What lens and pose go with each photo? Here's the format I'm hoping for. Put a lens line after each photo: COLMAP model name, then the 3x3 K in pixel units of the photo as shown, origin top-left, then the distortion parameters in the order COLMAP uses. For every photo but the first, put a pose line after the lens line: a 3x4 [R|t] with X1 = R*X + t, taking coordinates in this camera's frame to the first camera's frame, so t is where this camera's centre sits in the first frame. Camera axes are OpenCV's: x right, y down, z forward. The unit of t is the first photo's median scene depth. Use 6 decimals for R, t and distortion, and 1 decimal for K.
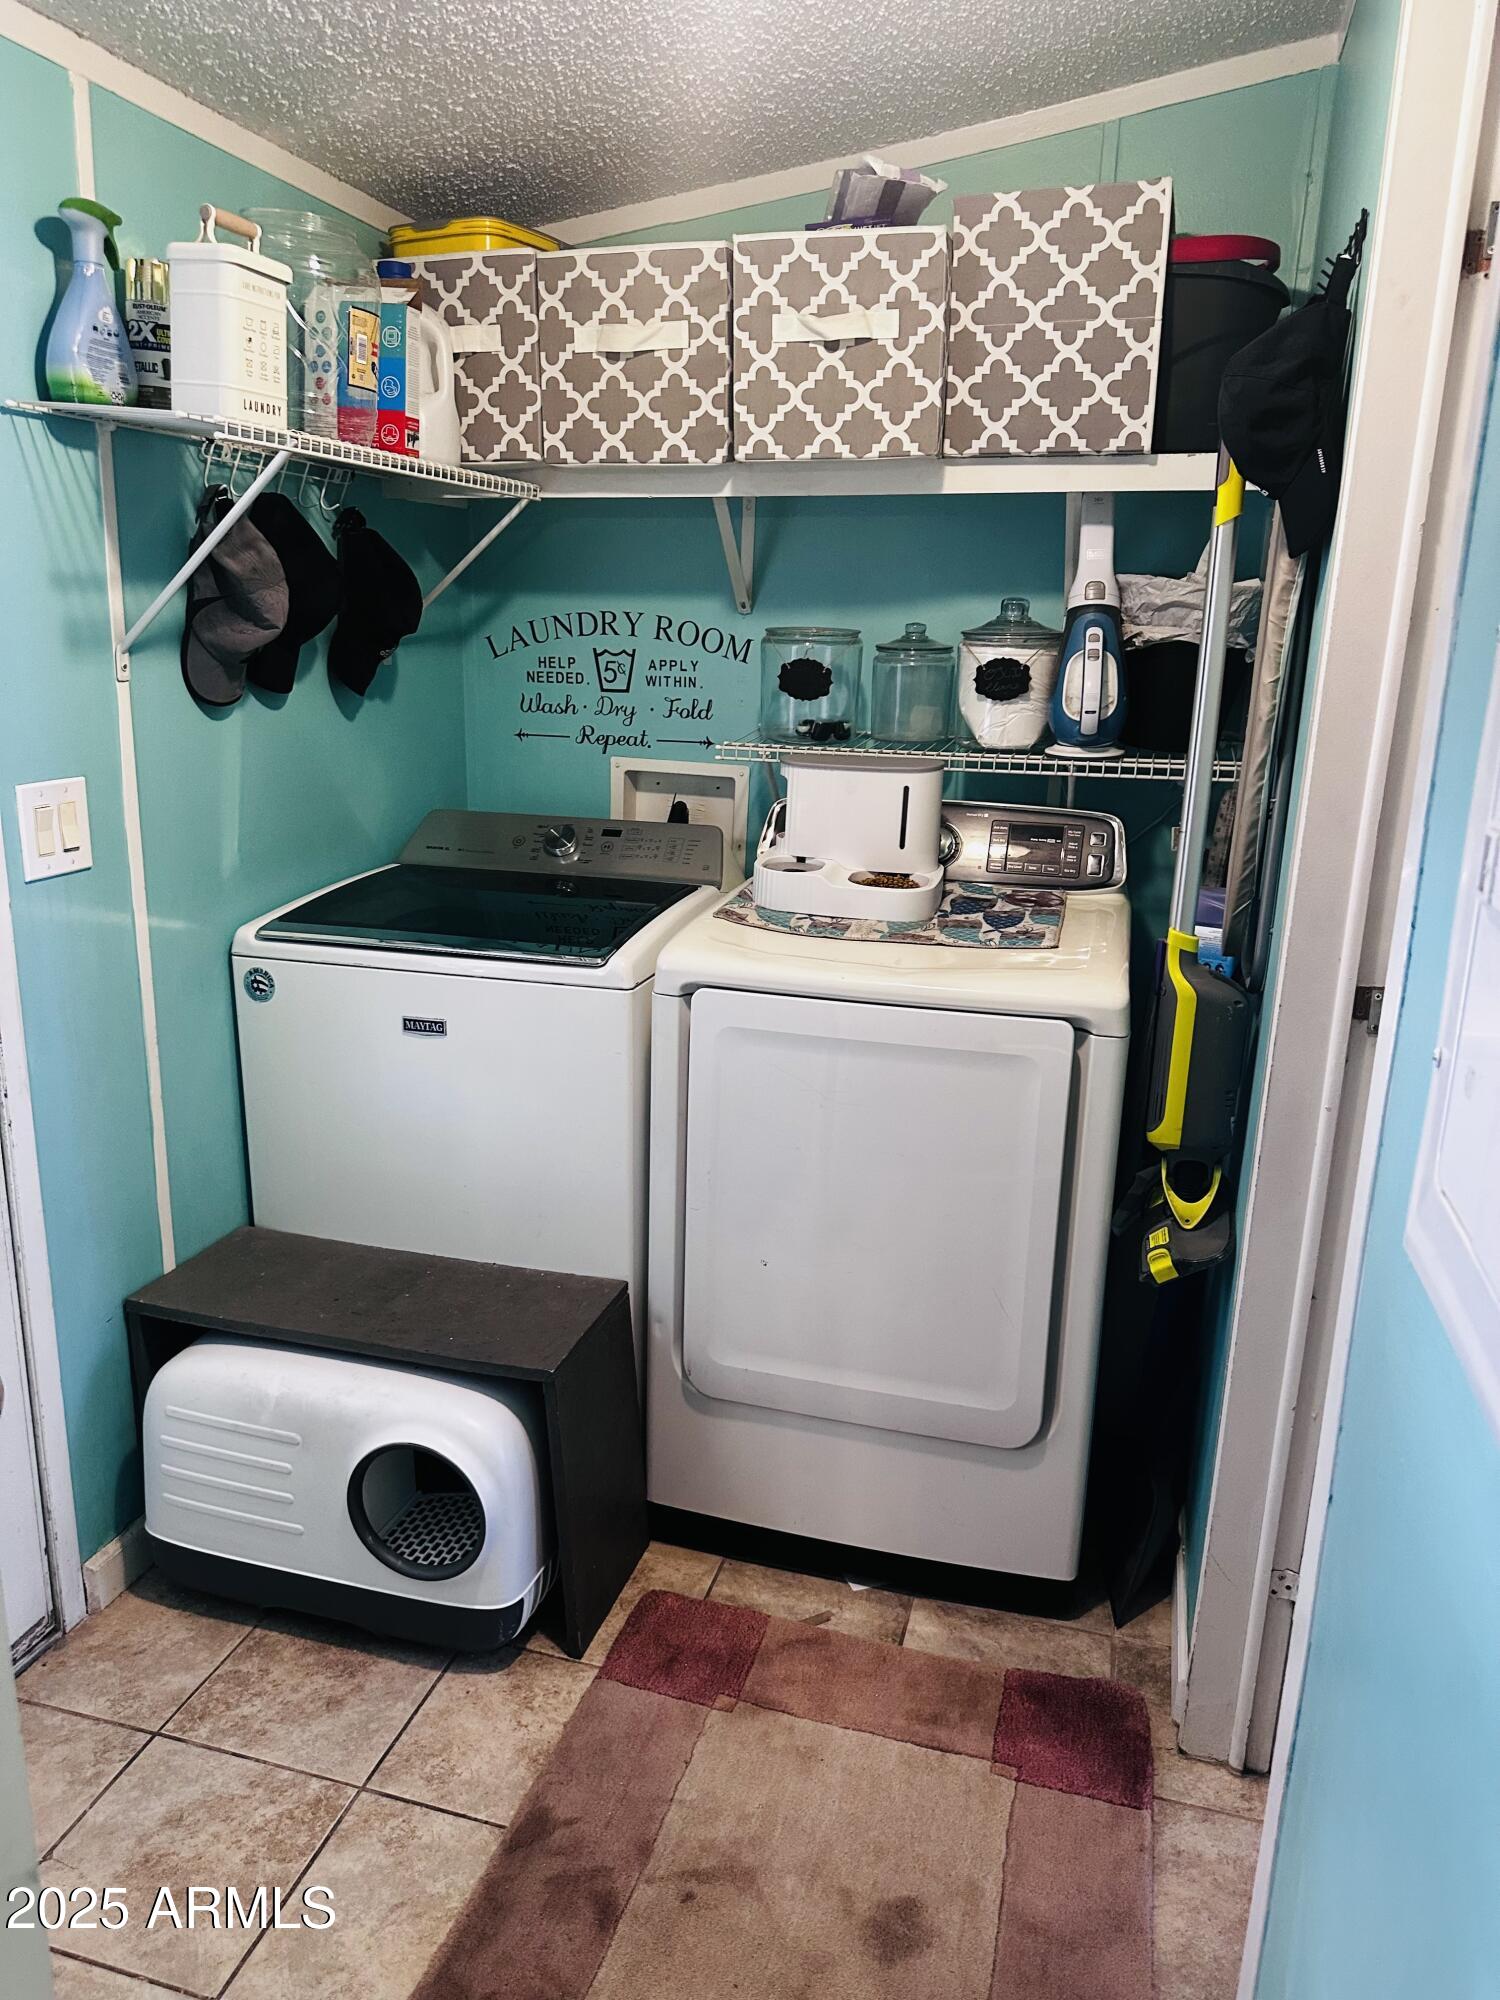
lens RADIAL K [[1397.9, 0, 745.9], [0, 1397.9, 1056.3], [0, 0, 1]] dist [0.023466, -0.033249]
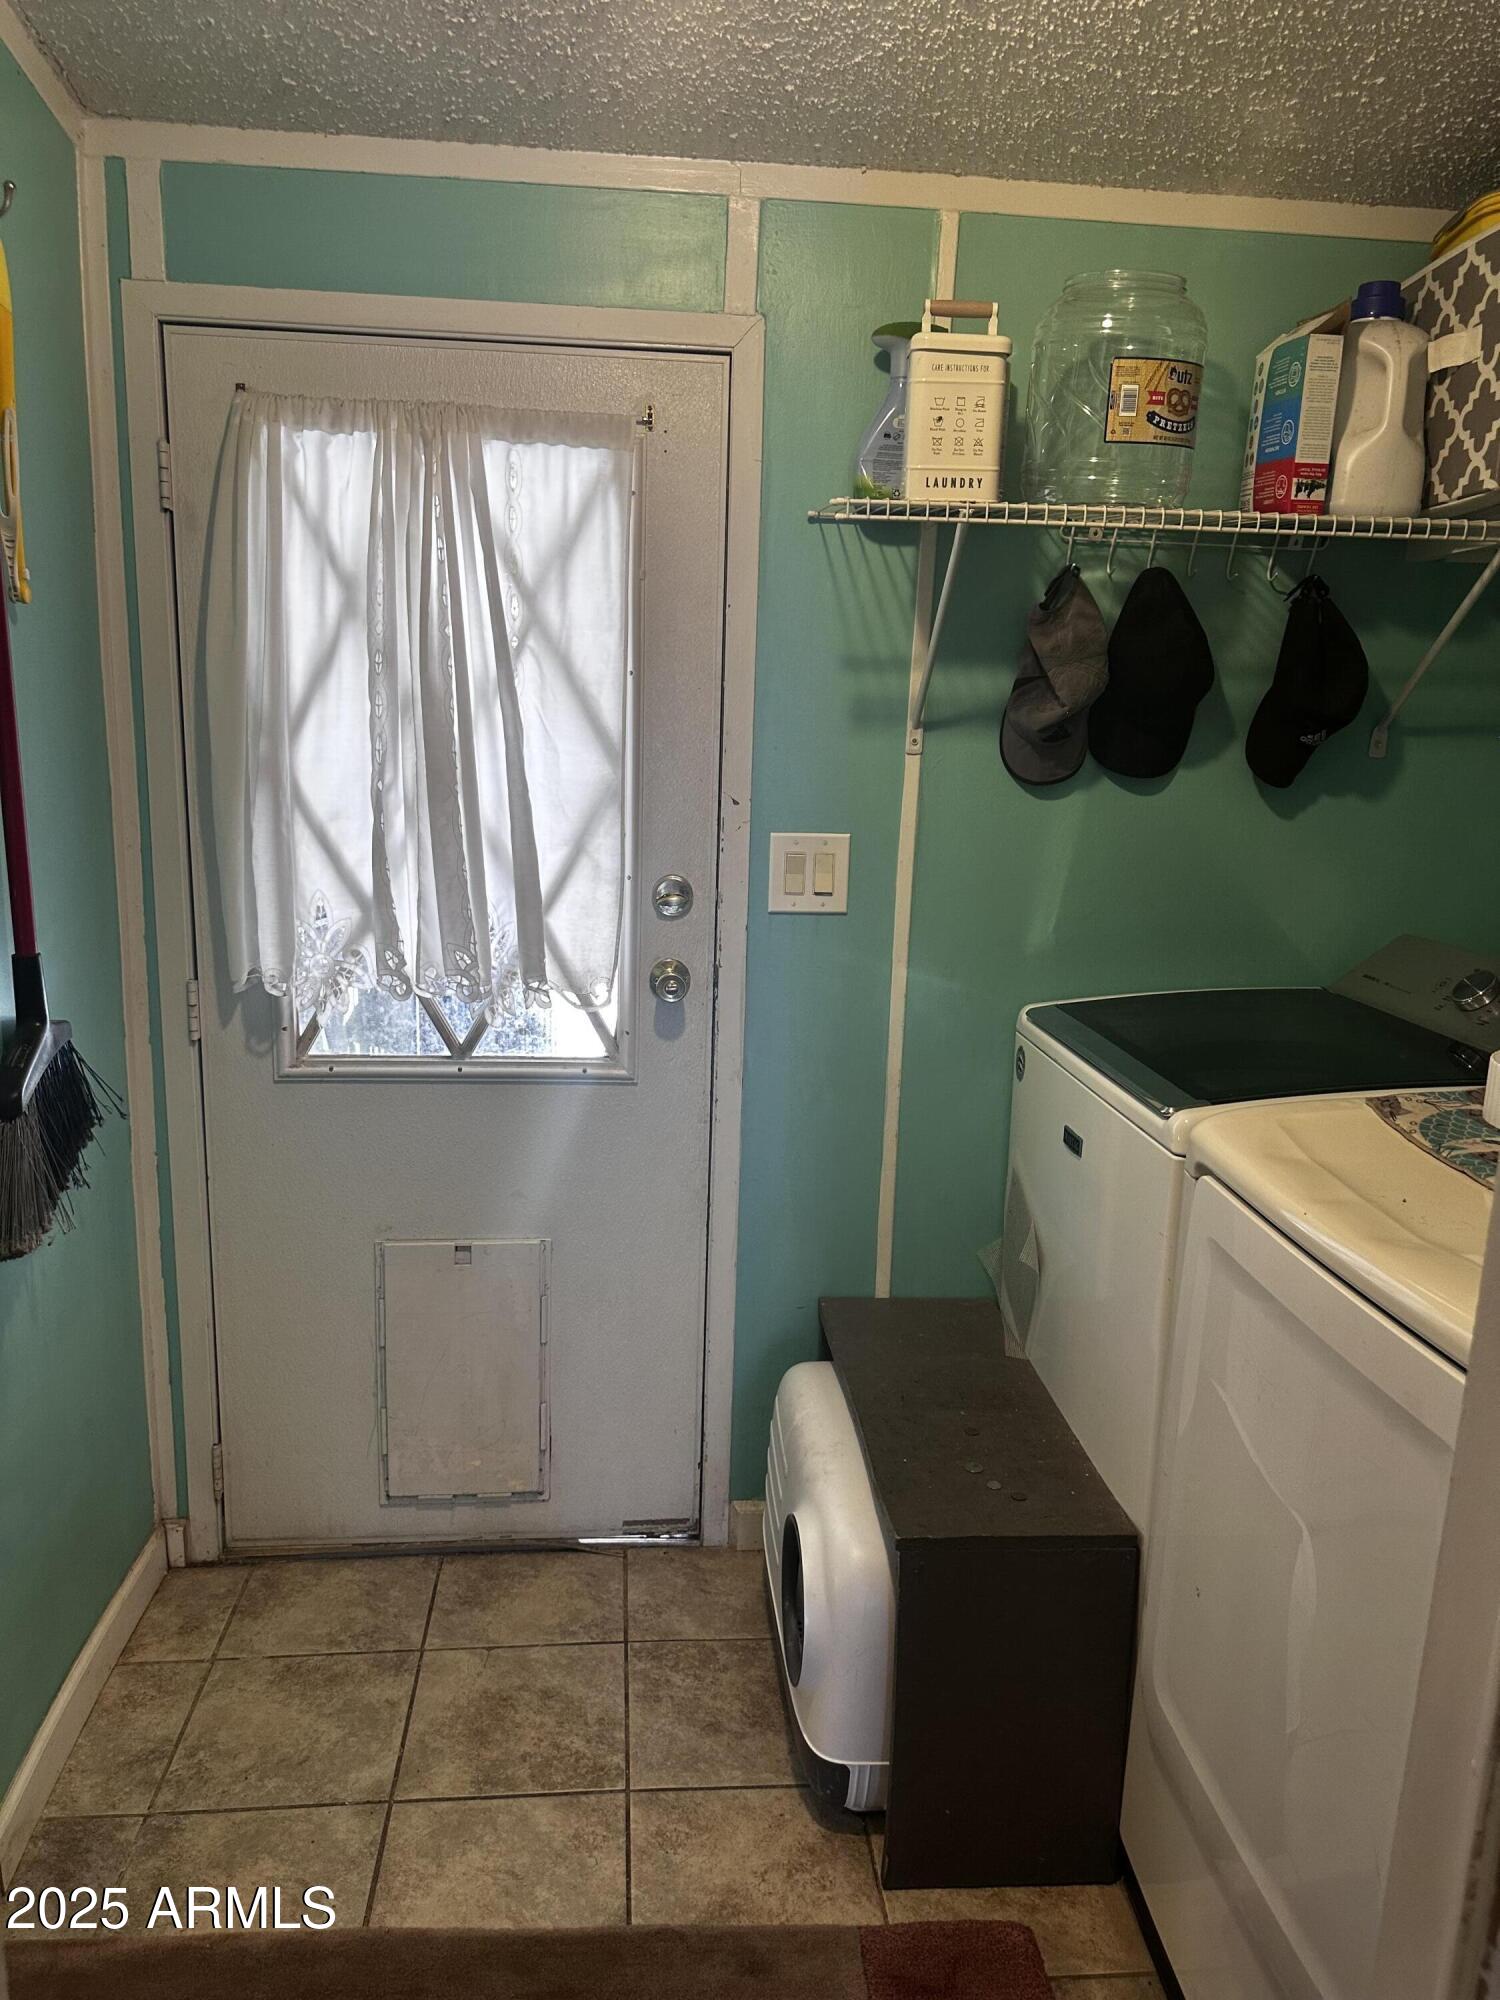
lens RADIAL K [[1397.9, 0, 745.9], [0, 1397.9, 1056.3], [0, 0, 1]] dist [0.023466, -0.033249]
pose [[0.363809, 0.205104, -0.908612, 0.549920], [-0.291814, 0.951448, 0.097932, -0.112204], [0.884583, 0.229517, 0.405998, 0.500783]]
